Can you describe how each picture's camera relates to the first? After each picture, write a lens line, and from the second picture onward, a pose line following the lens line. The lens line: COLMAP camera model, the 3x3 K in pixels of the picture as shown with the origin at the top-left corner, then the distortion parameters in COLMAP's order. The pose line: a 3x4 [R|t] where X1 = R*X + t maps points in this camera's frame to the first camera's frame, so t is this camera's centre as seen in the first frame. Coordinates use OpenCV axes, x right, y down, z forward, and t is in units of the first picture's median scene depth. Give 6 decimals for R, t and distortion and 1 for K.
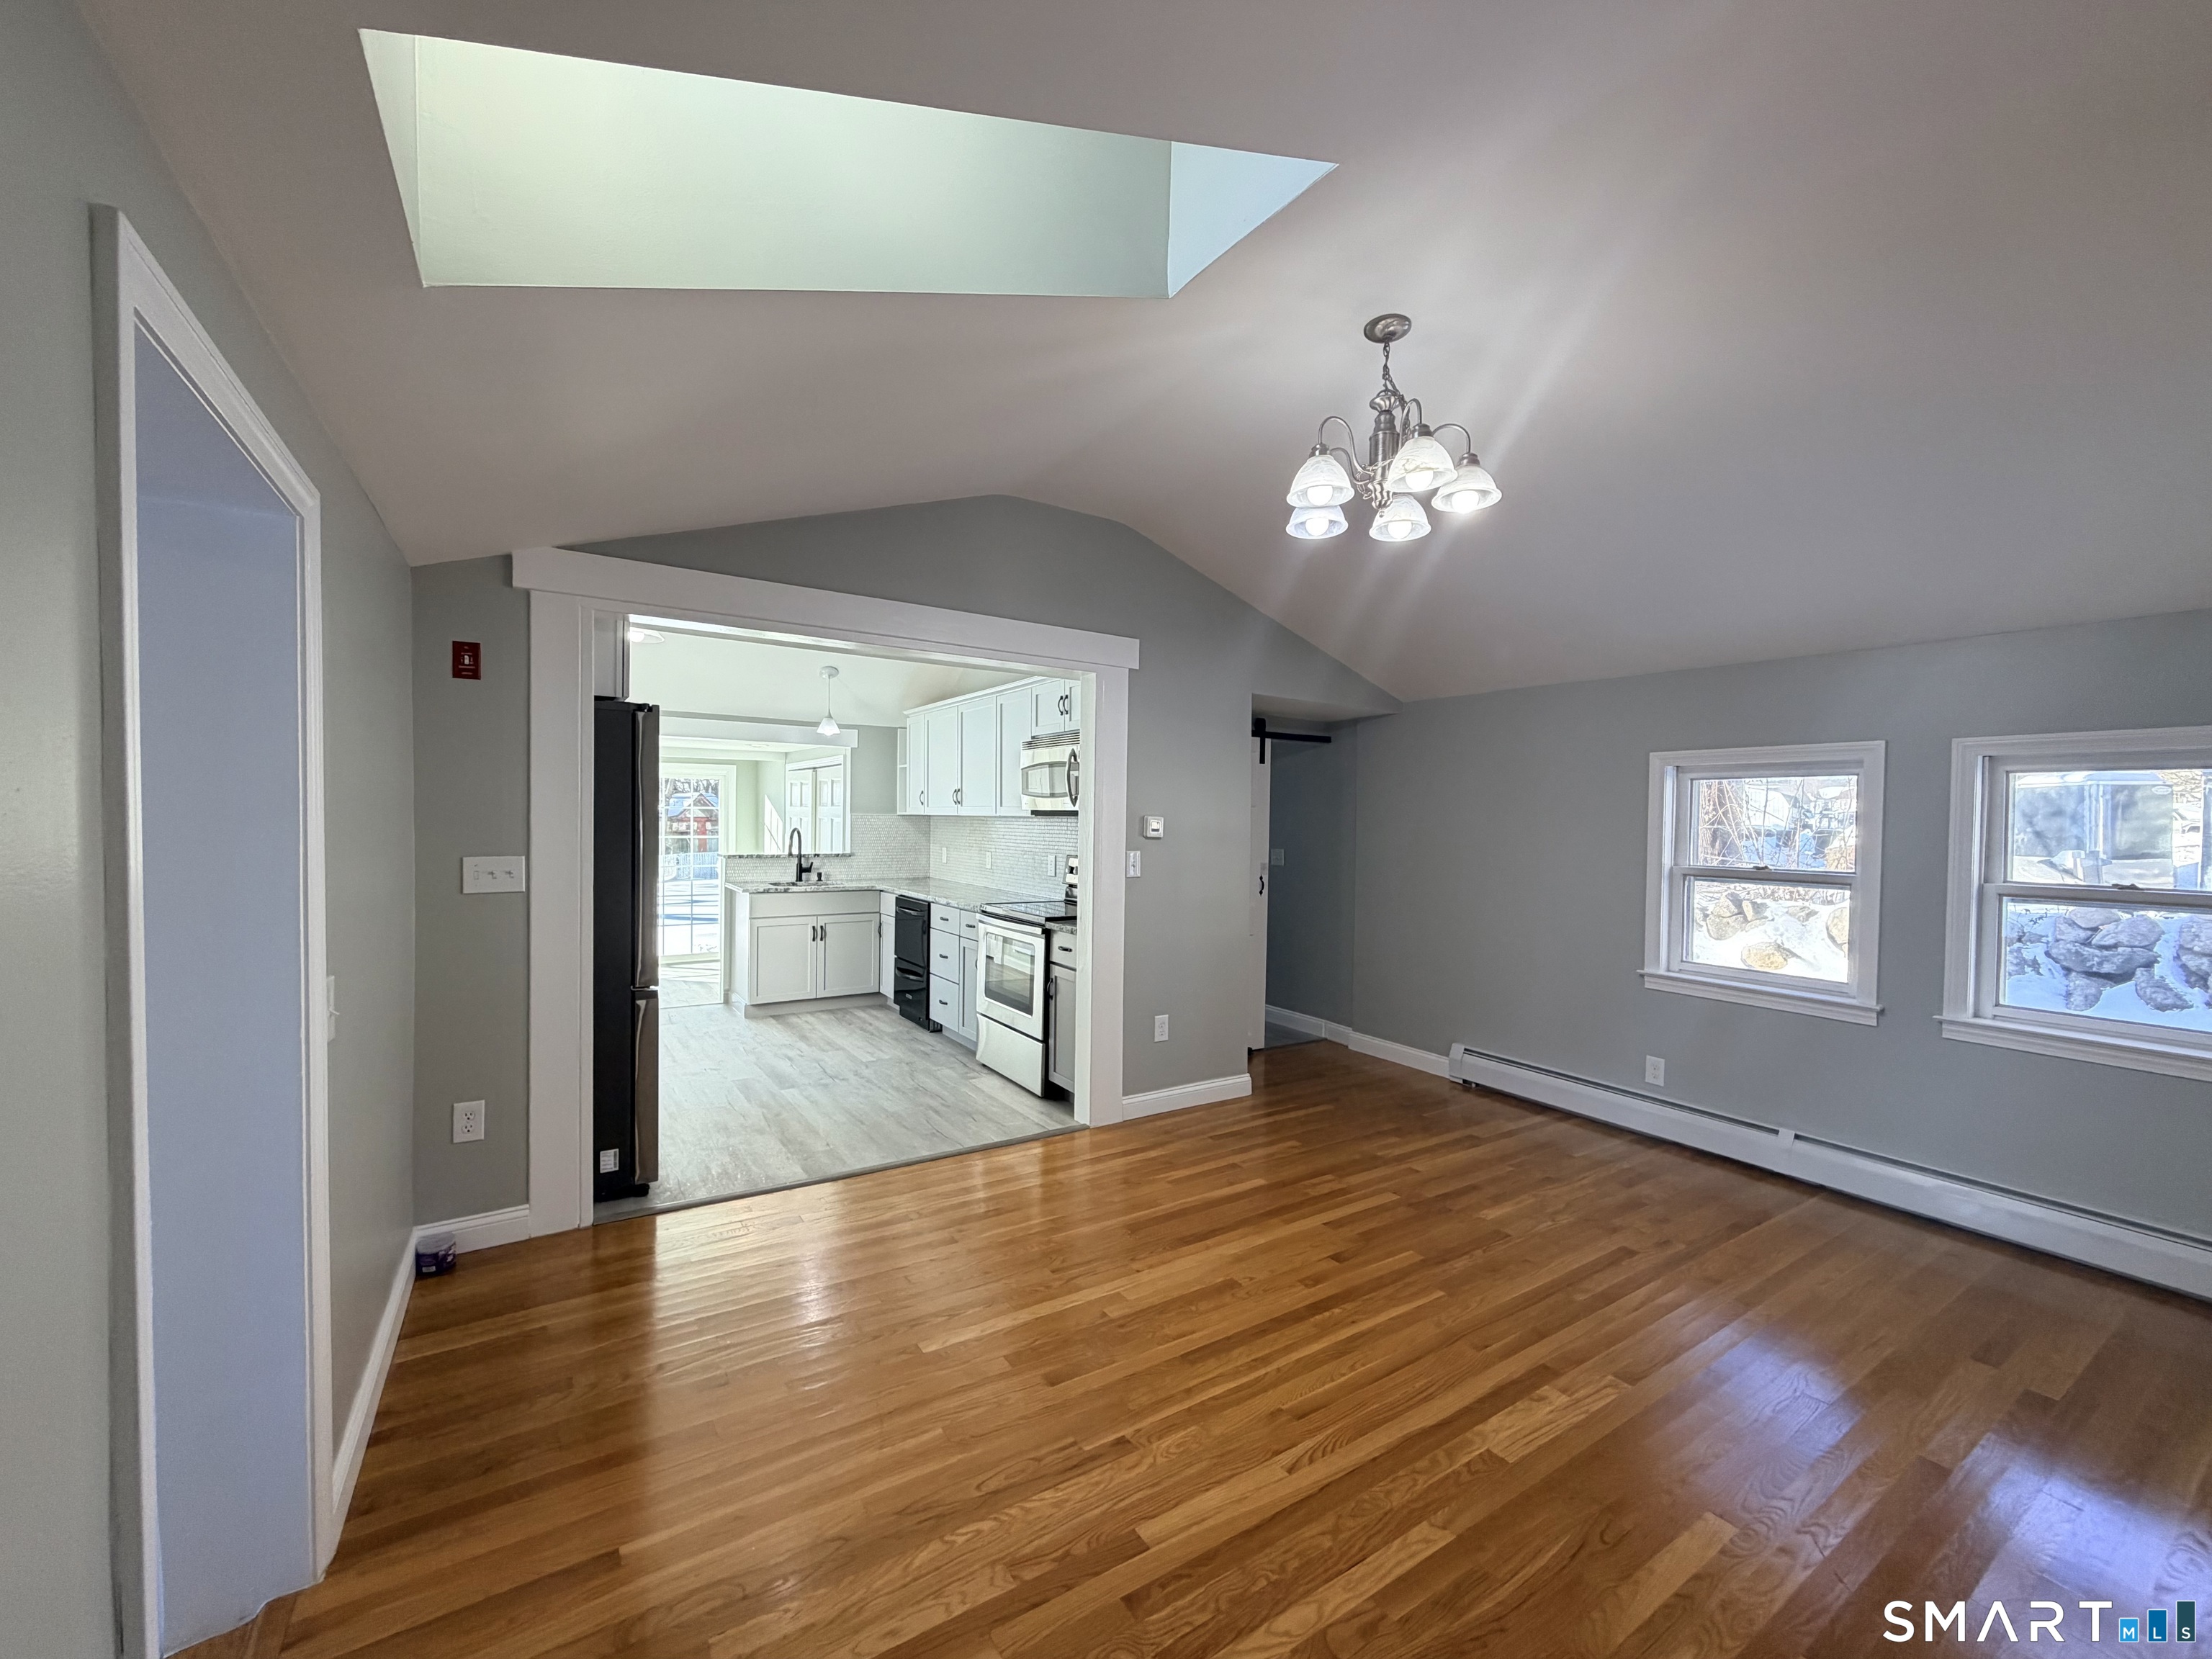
lens RADIAL K [[882.9, 0, 1113.3], [0, 882.9, 835.2], [0, 0, 1]] dist [-0.000849, 0.000553]
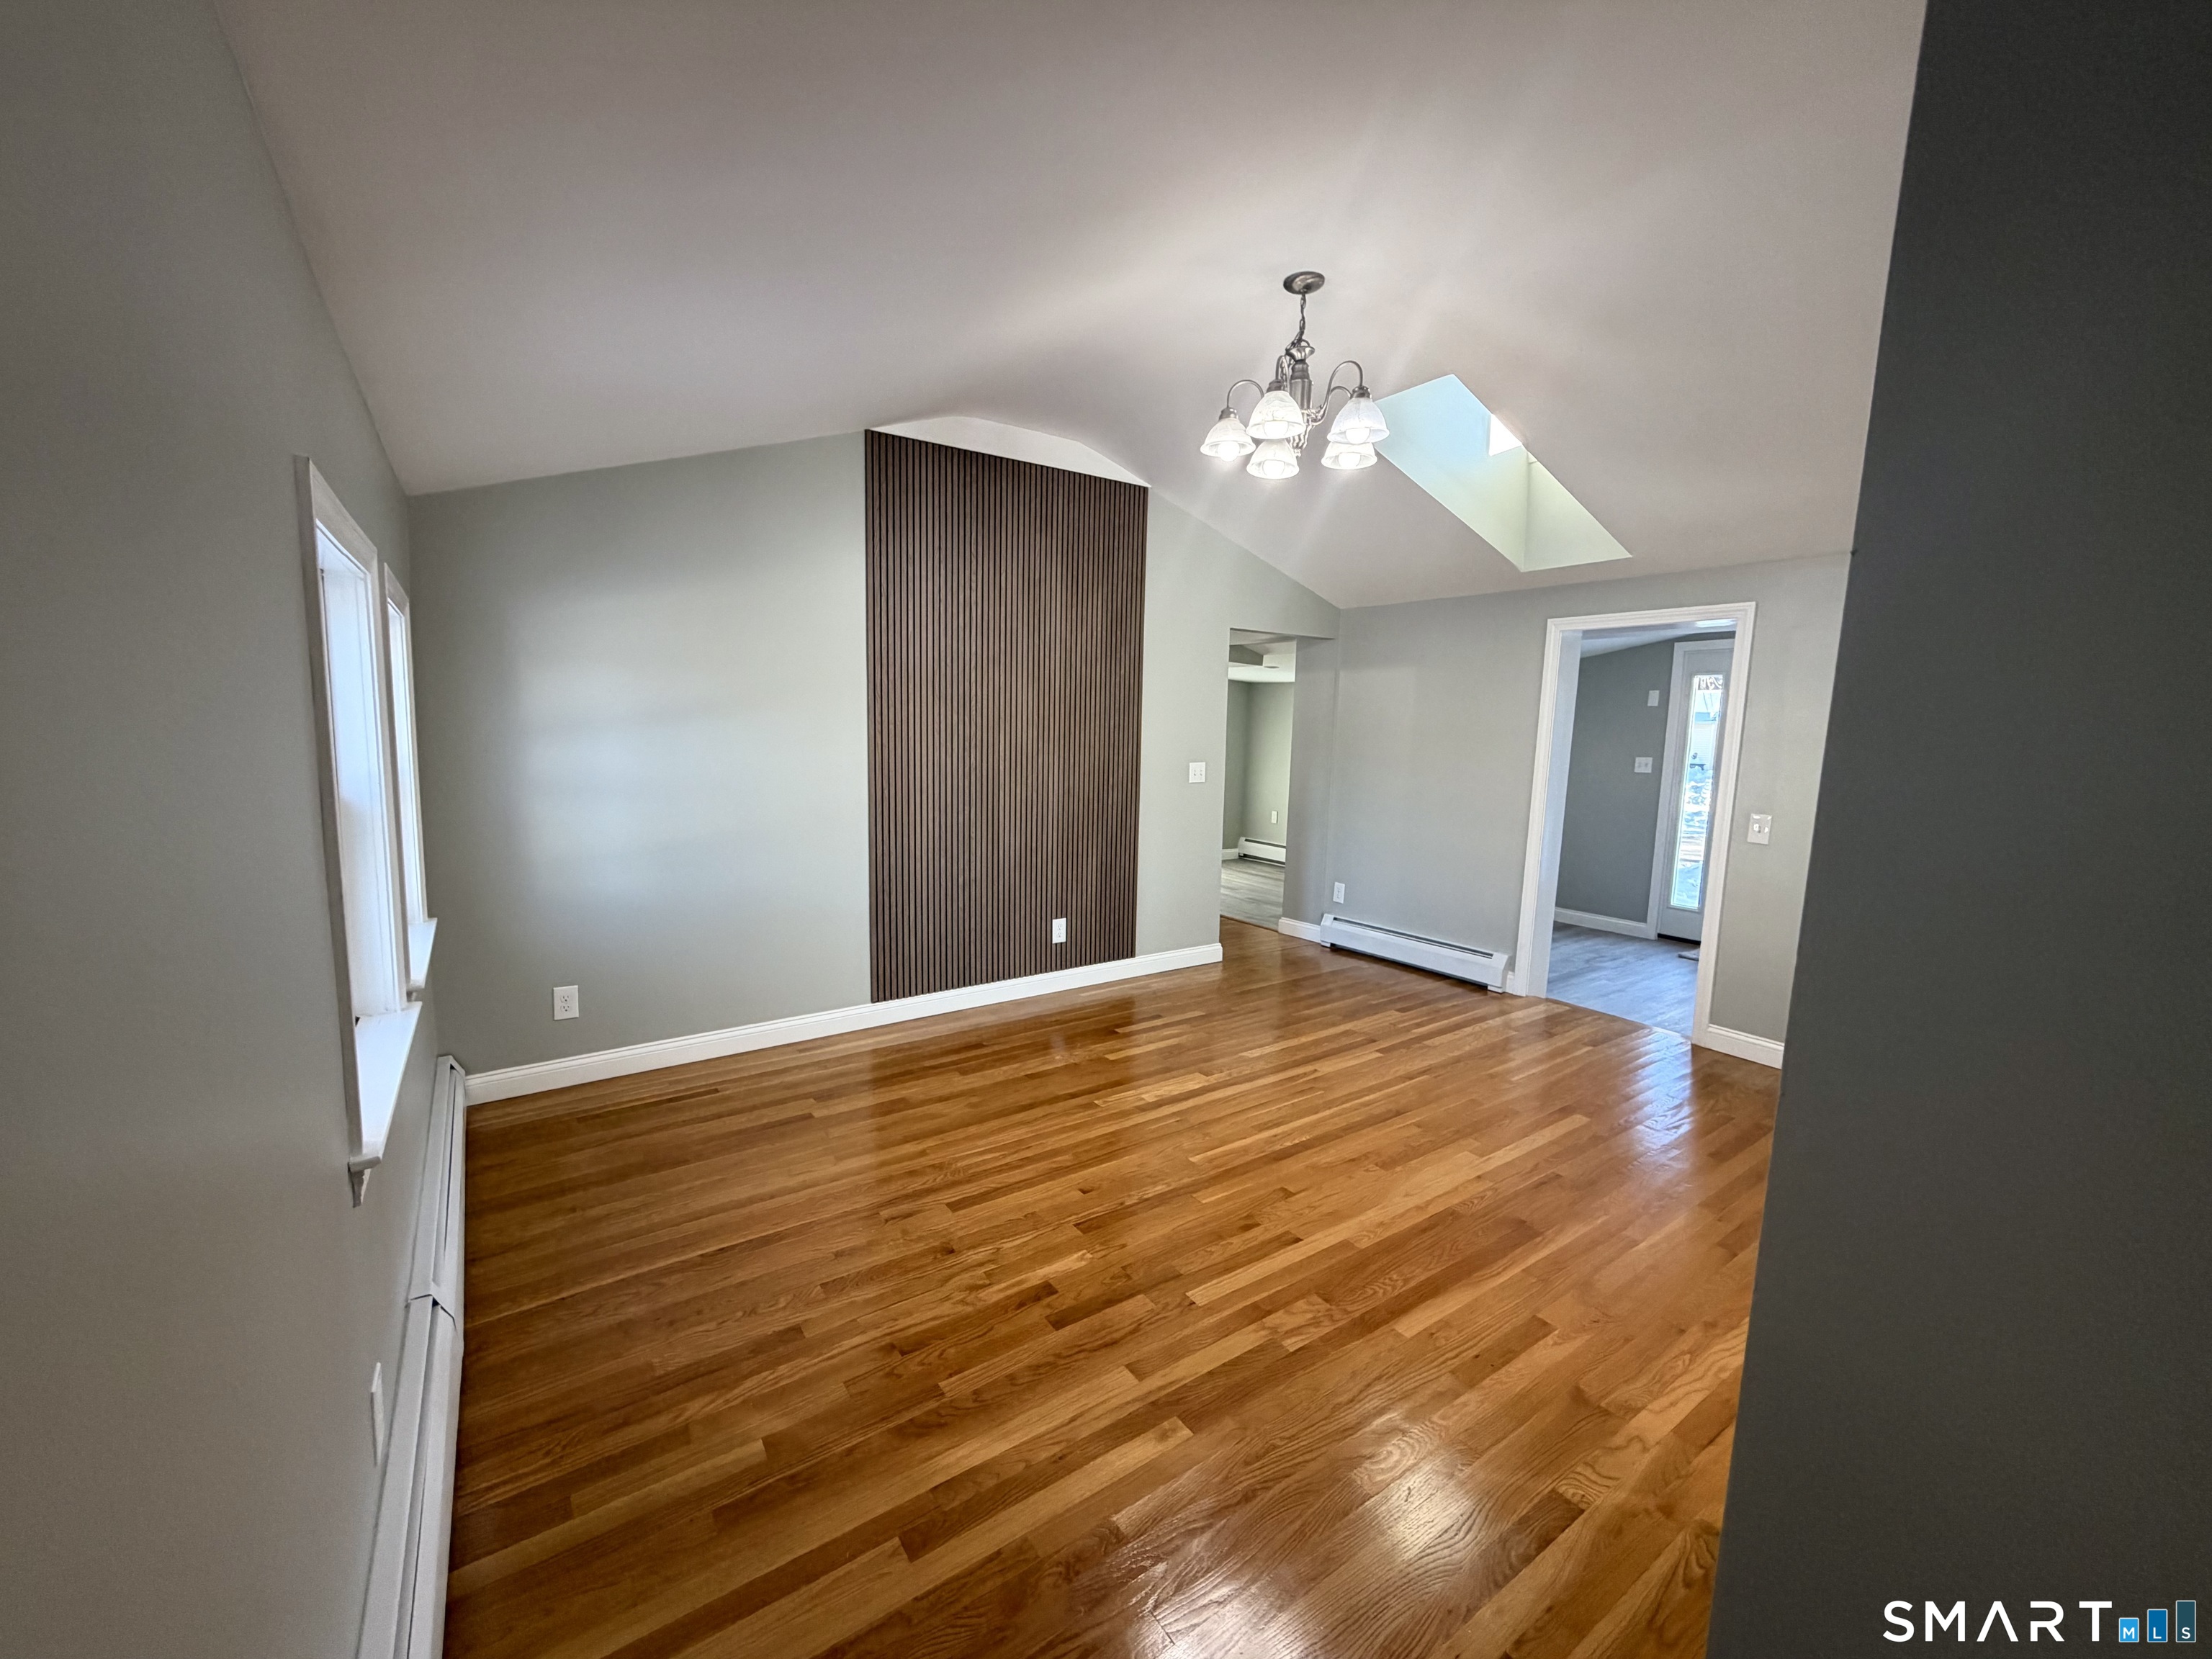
lens RADIAL K [[882.9, 0, 1121.5], [0, 882.9, 833.0], [0, 0, 1]] dist [-0.000849, 0.000553]
pose [[-0.998603, -0.030077, -0.043453, 0.411812], [-0.036103, 0.988726, 0.145320, -0.025688], [0.038593, 0.146686, -0.988430, 1.601025]]
